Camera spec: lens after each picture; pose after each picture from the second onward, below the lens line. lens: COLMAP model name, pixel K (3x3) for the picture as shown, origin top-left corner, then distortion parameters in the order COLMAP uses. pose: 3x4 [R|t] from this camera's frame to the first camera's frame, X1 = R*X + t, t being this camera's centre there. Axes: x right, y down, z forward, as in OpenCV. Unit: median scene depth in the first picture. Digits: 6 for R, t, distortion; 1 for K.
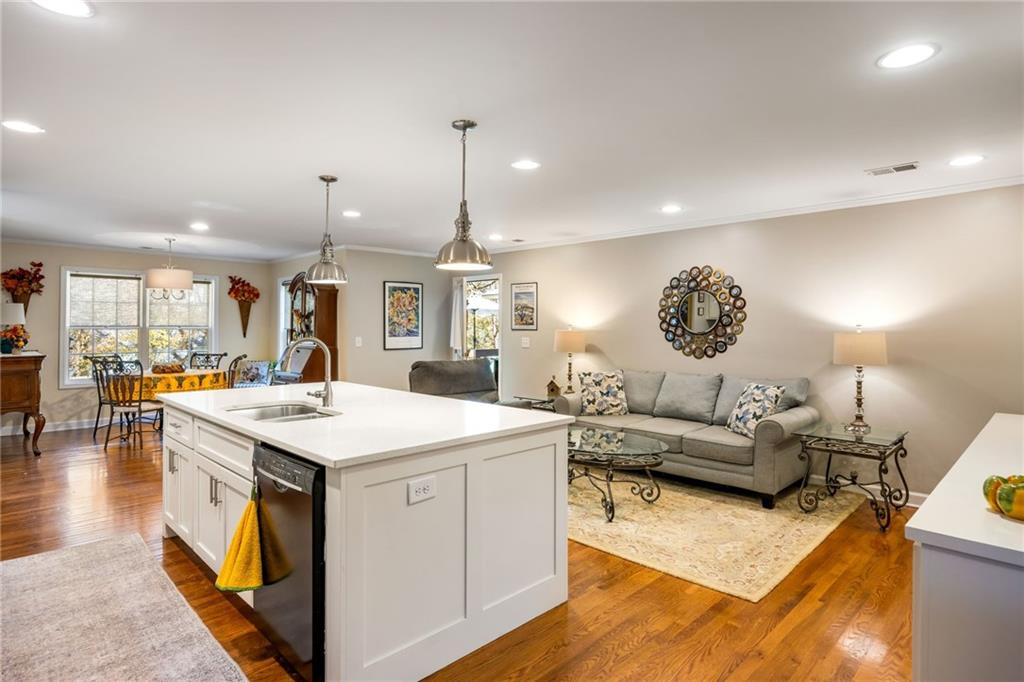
lens RADIAL K [[550.3, 0, 511.6], [0, 550.3, 334.3], [0, 0, 1]] dist [-0.000604, -0.000202]
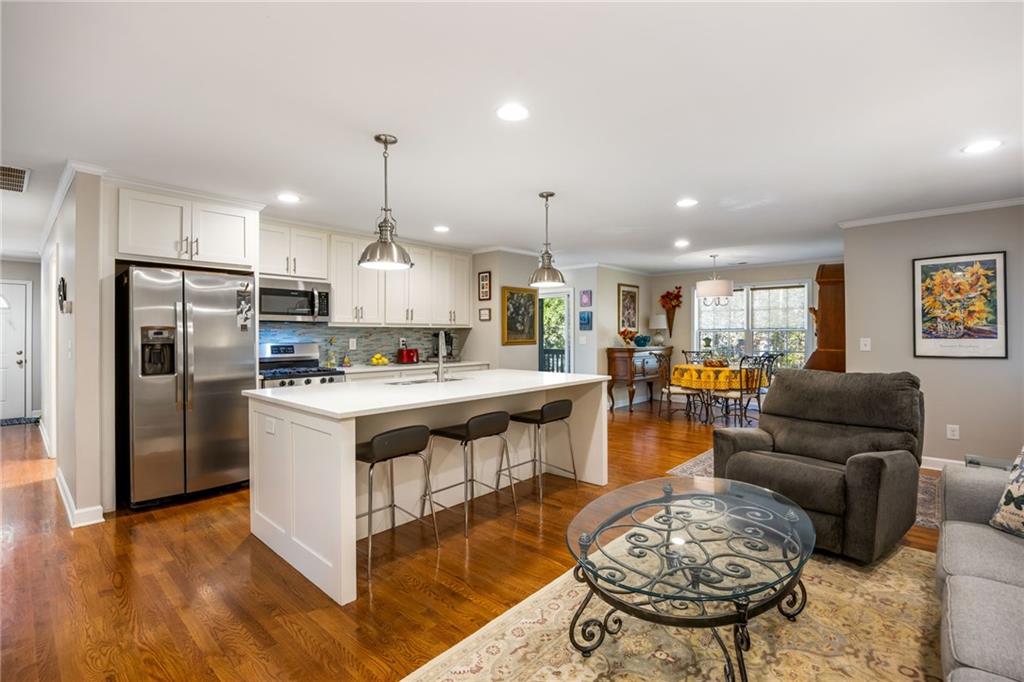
lens RADIAL K [[463.4, 0, 511.6], [0, 463.4, 335.6], [0, 0, 1]] dist [-0.004269, -0.000323]
pose [[0.053252, -0.000964, -0.998581, 0.321033], [-0.014580, 0.999892, -0.001742, 0.009209], [0.998475, 0.014653, 0.053232, 0.444899]]
